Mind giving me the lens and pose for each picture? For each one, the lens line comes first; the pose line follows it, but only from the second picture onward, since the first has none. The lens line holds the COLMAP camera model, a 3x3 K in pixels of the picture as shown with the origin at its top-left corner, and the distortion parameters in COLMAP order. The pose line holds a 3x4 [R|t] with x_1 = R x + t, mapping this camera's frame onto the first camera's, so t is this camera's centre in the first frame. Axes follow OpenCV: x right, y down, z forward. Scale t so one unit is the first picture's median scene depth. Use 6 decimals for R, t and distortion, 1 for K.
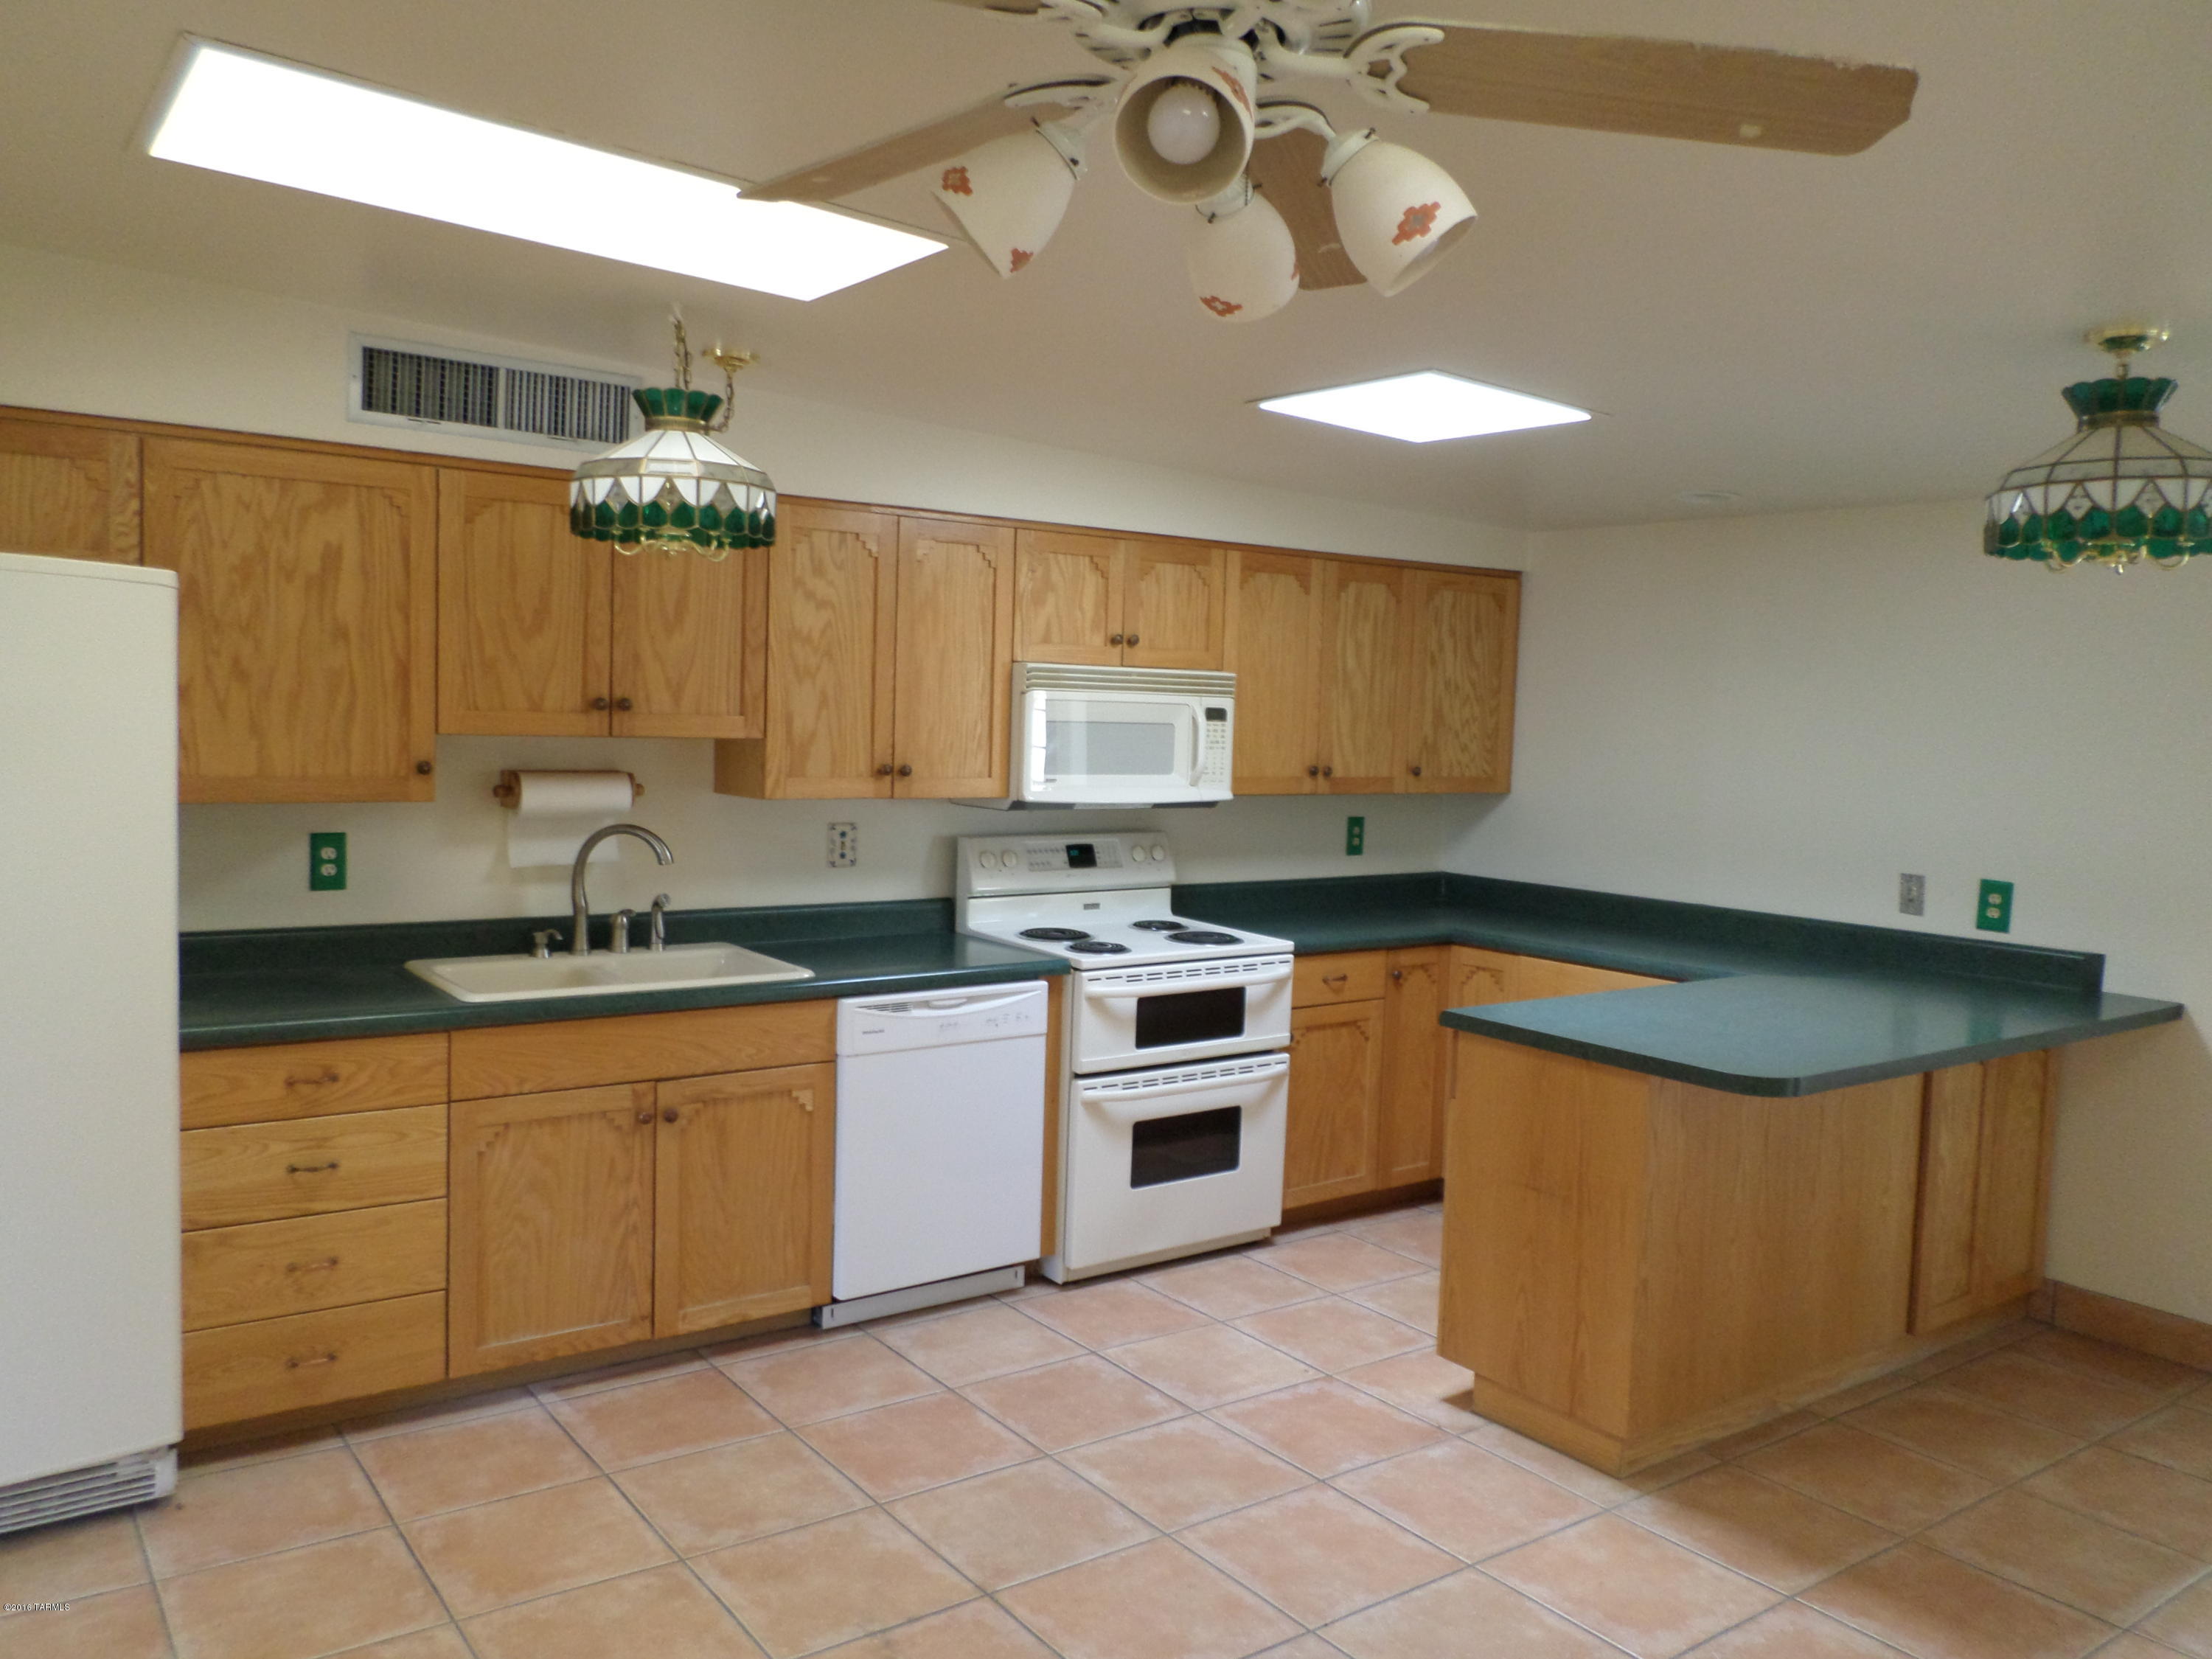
lens RADIAL K [[1681.2, 0, 1111.5], [0, 1681.2, 825.5], [0, 0, 1]] dist [-0.011337, -0.007889]
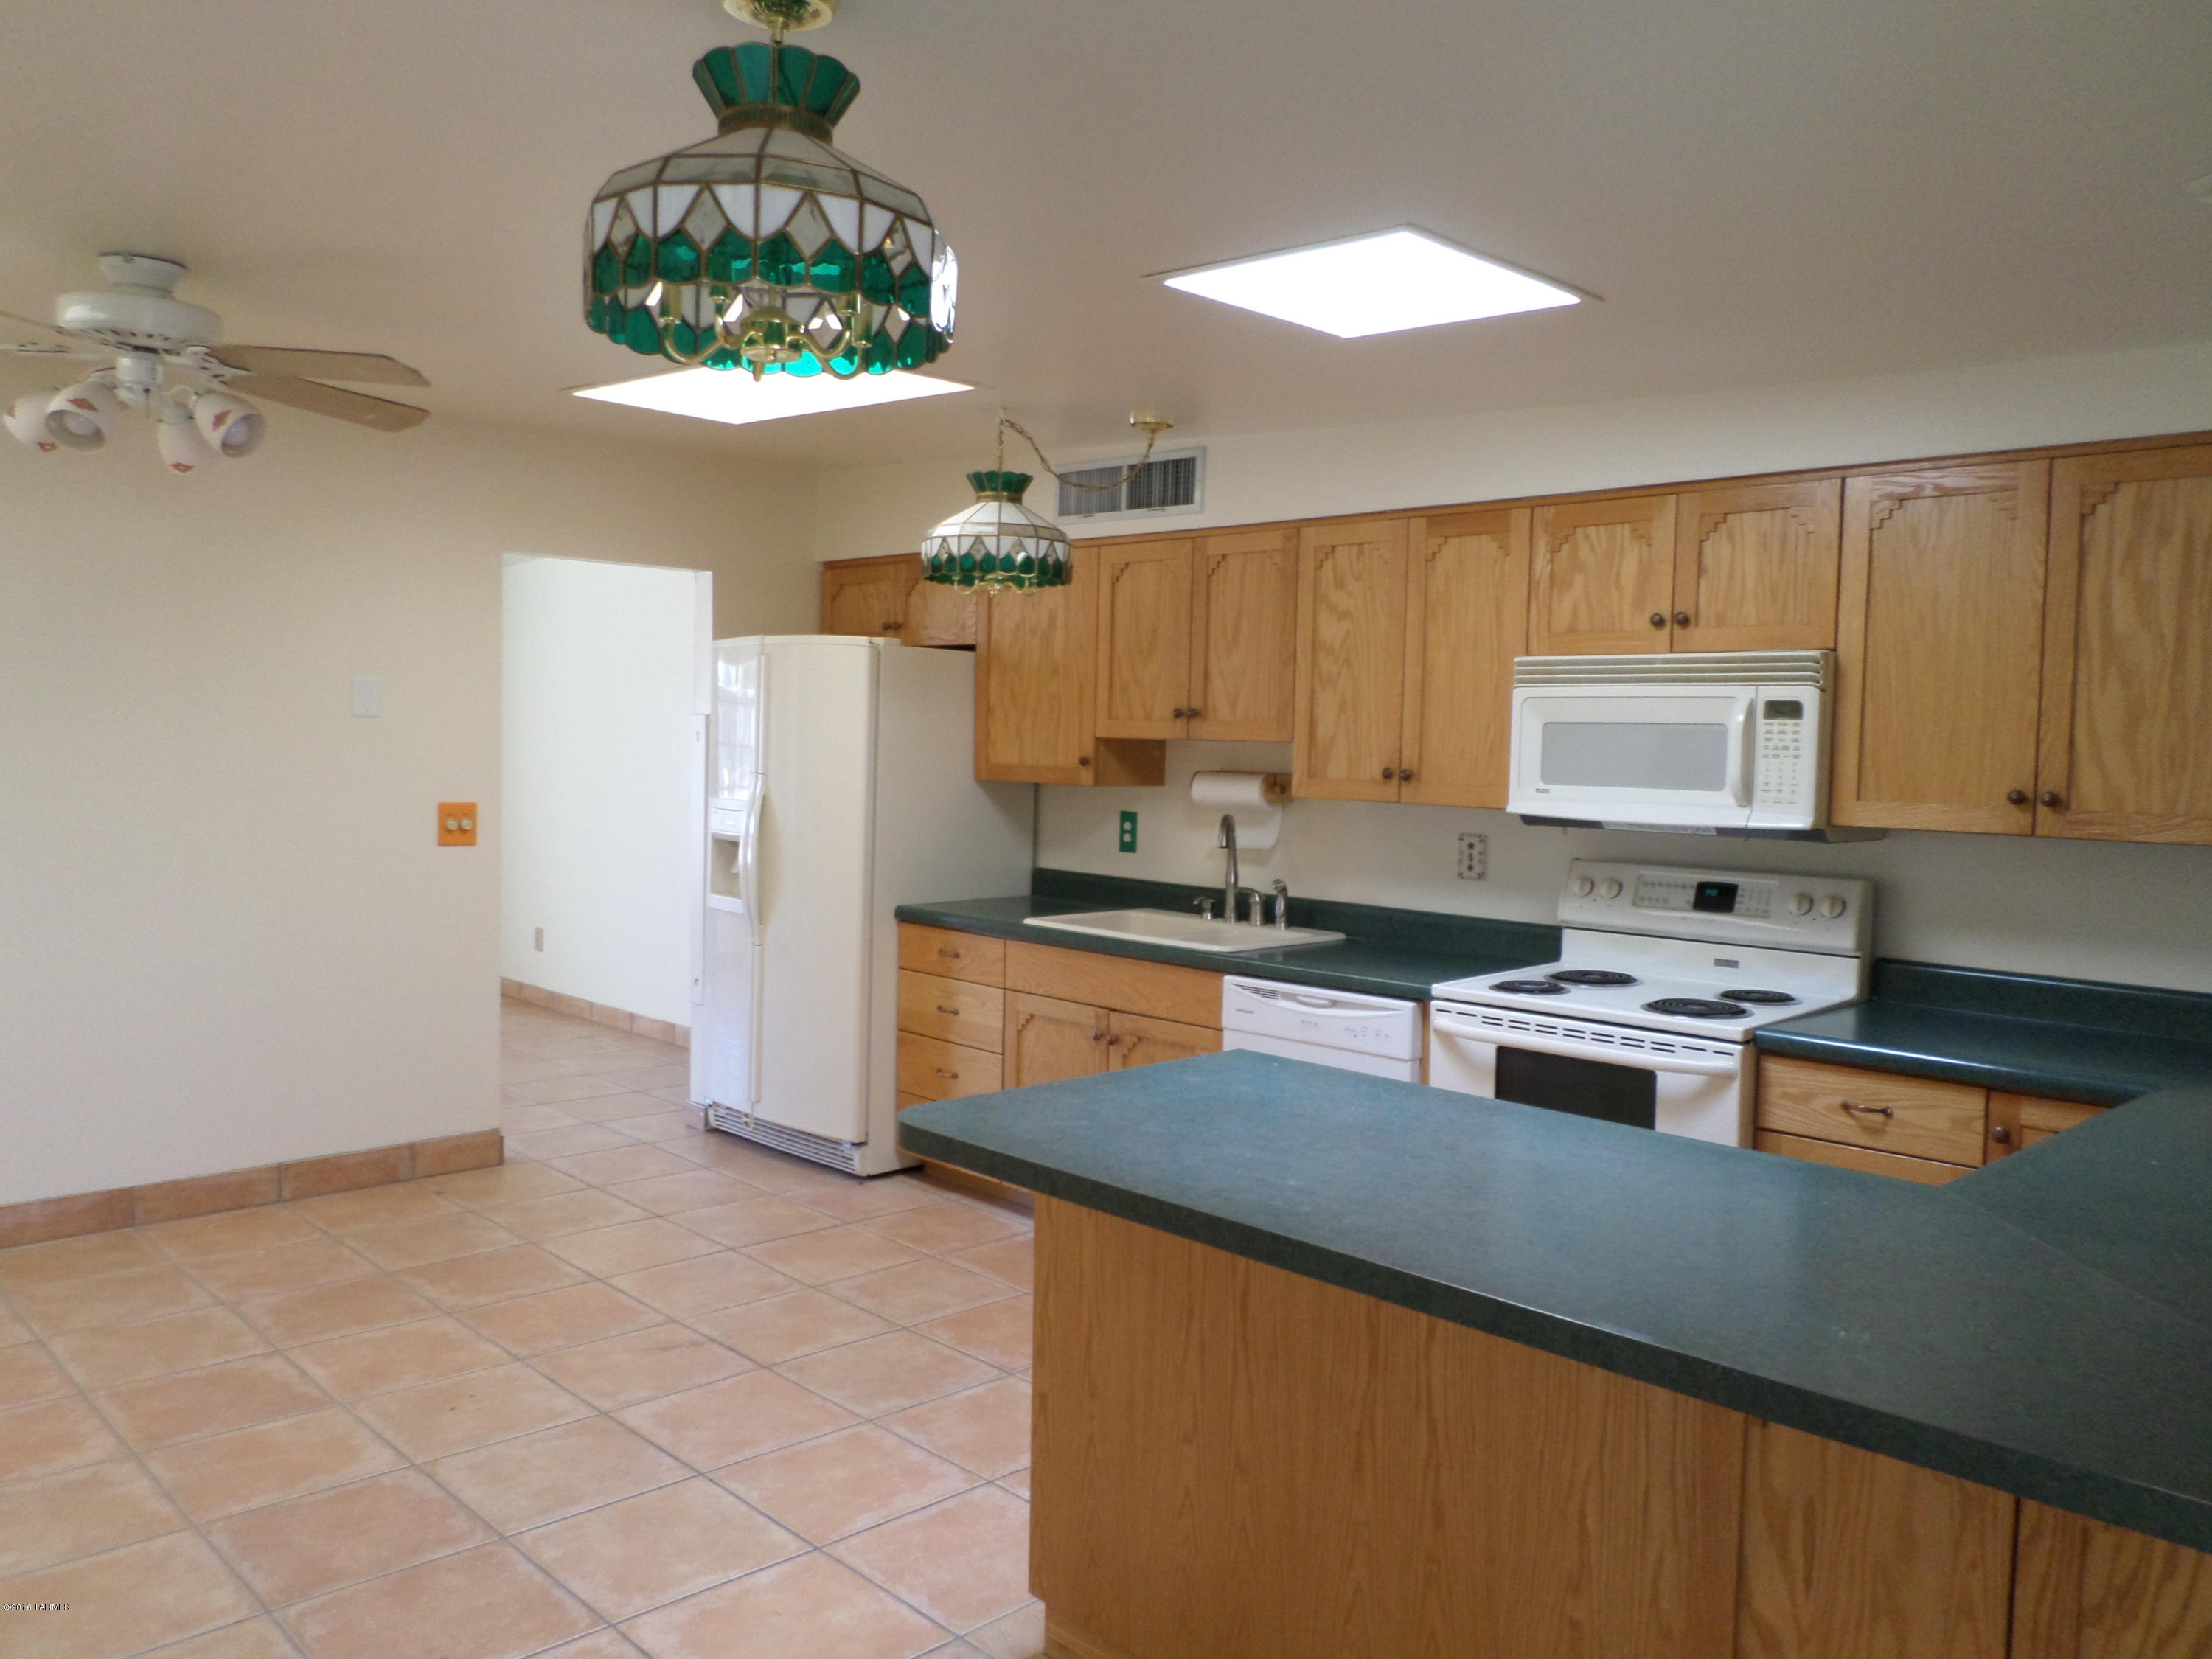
lens RADIAL K [[1681.2, 0, 1111.3], [0, 1681.2, 823.4], [0, 0, 1]] dist [-0.011337, -0.007889]
pose [[0.140656, 0.022998, -0.989791, 0.892001], [-0.088656, 0.996006, 0.010543, 0.000432], [0.986081, 0.086268, 0.142133, 0.747919]]
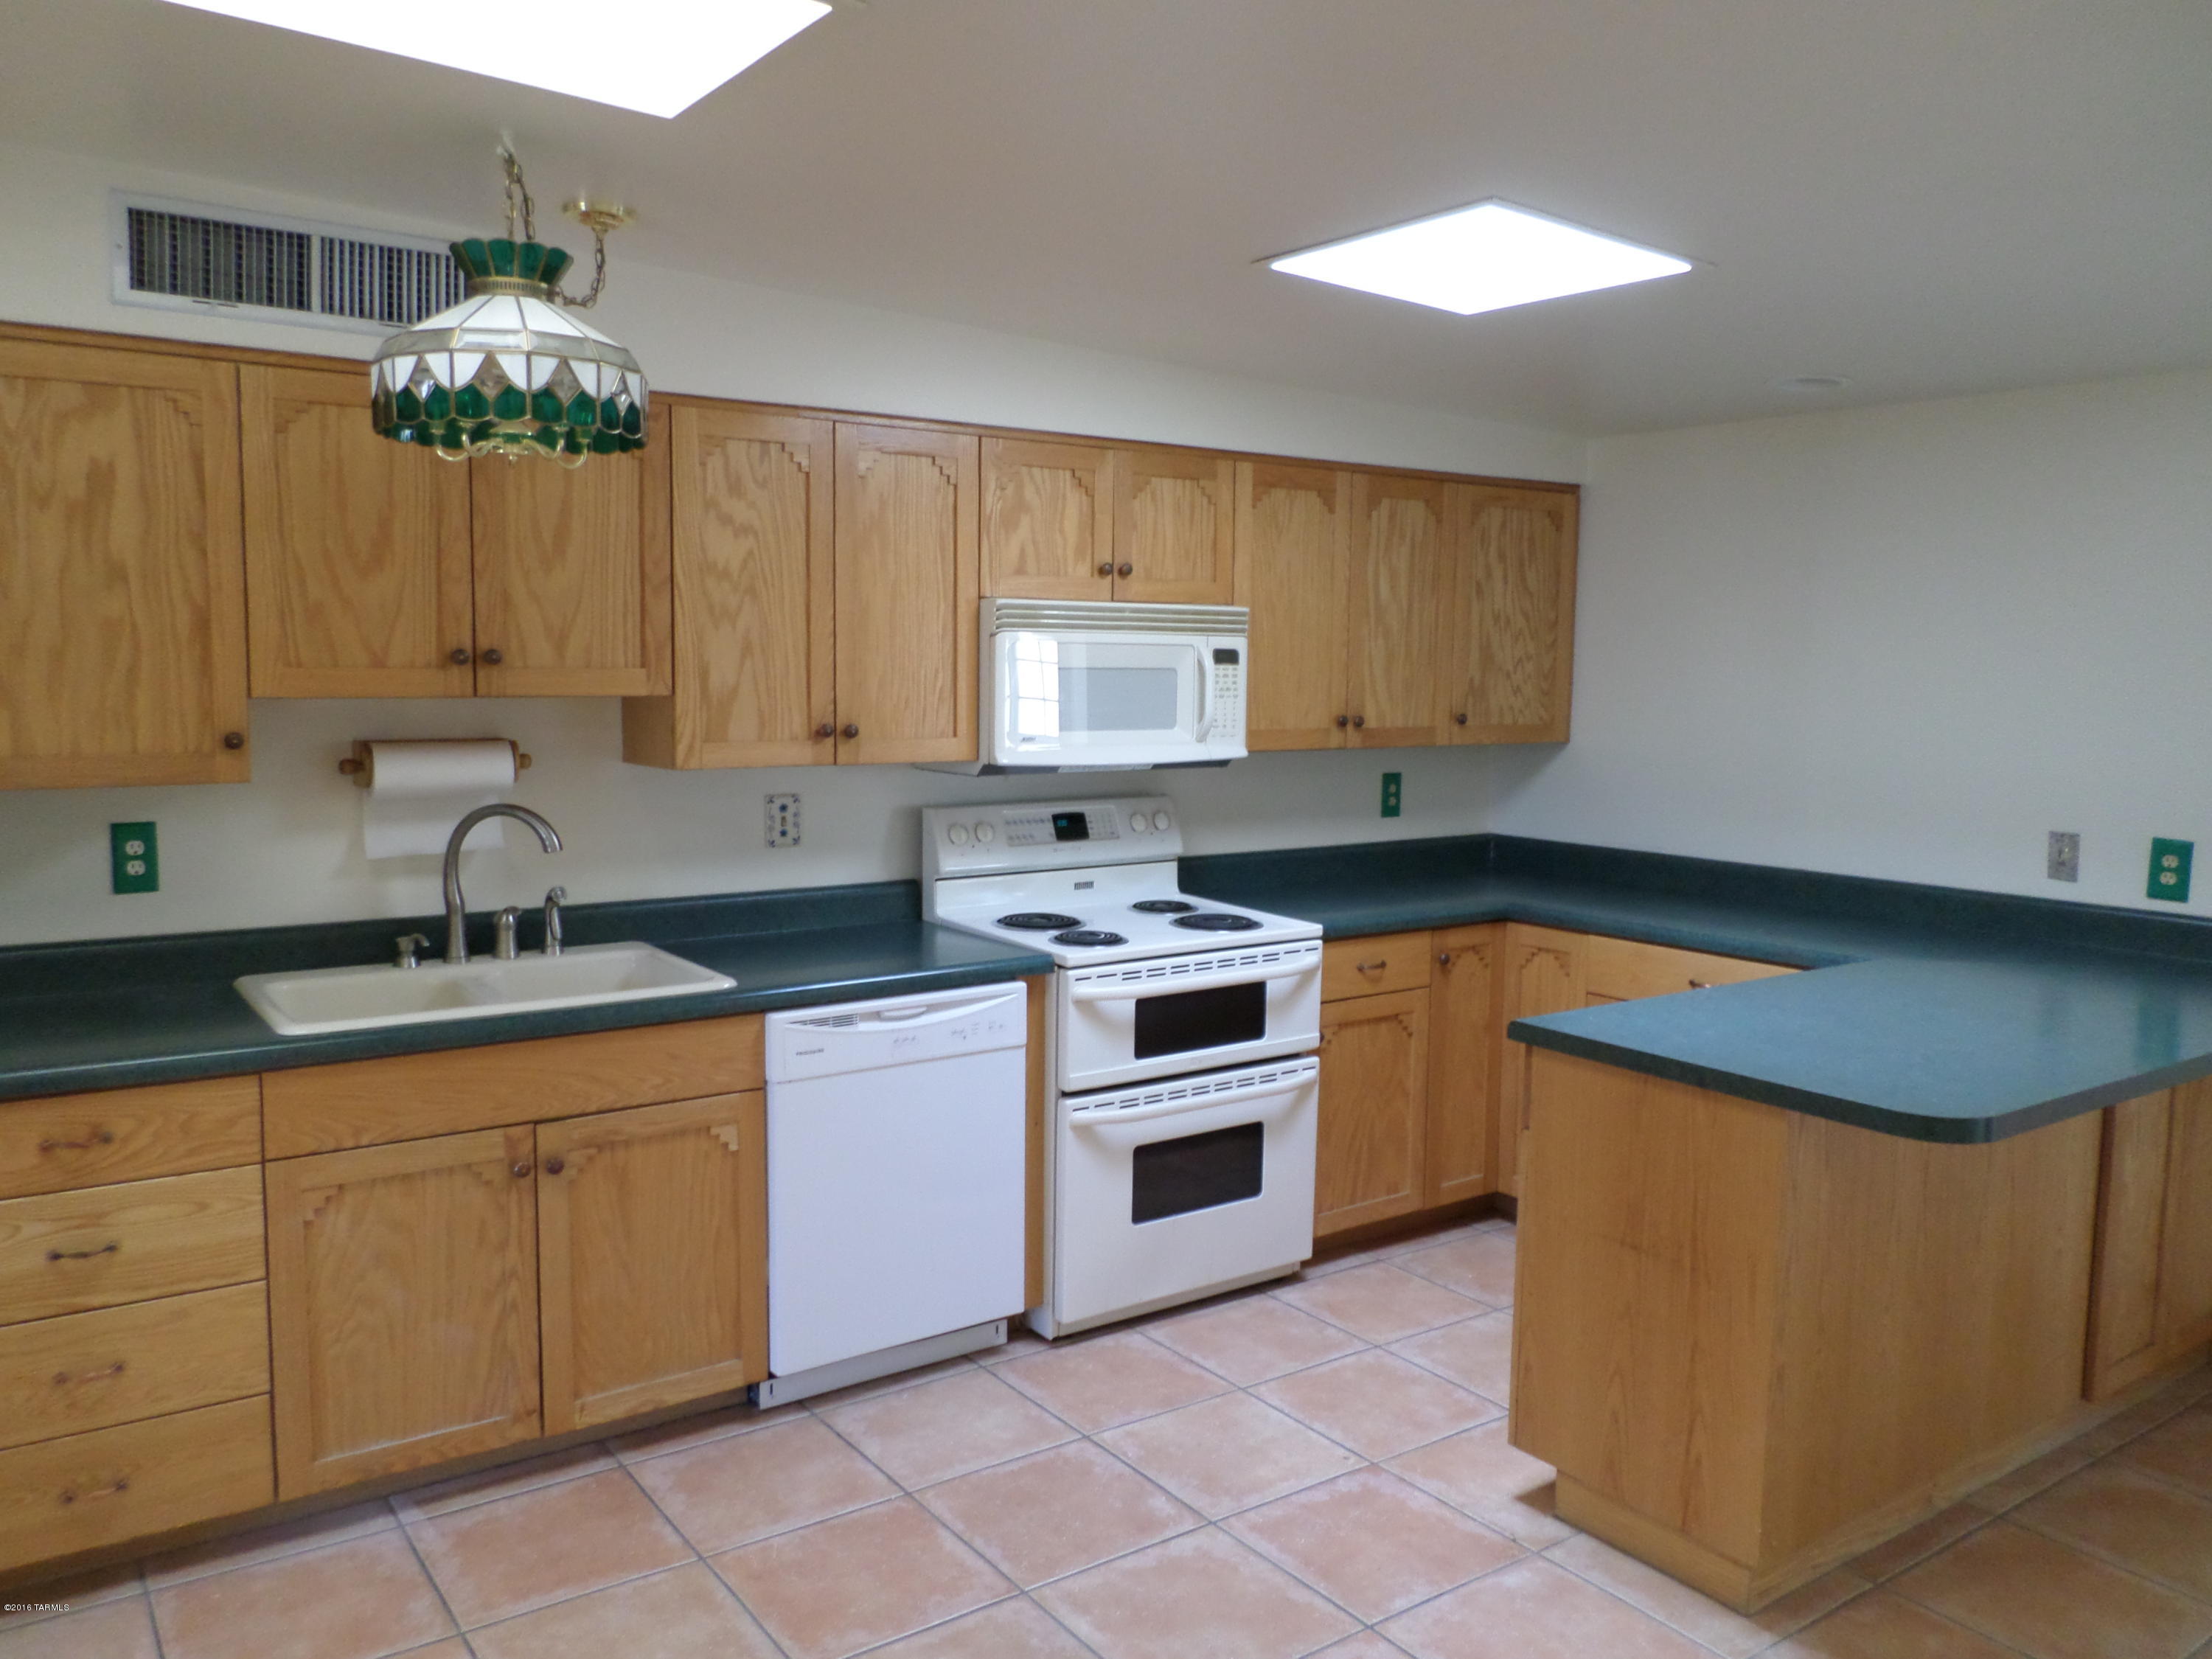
lens RADIAL K [[1681.2, 0, 1110.2], [0, 1681.2, 826.1], [0, 0, 1]] dist [-0.011337, -0.007889]
pose [[0.999719, -0.018081, -0.015314, 0.018587], [0.018528, 0.999391, 0.029580, -0.008686], [0.014770, -0.029856, 0.999445, 0.185998]]
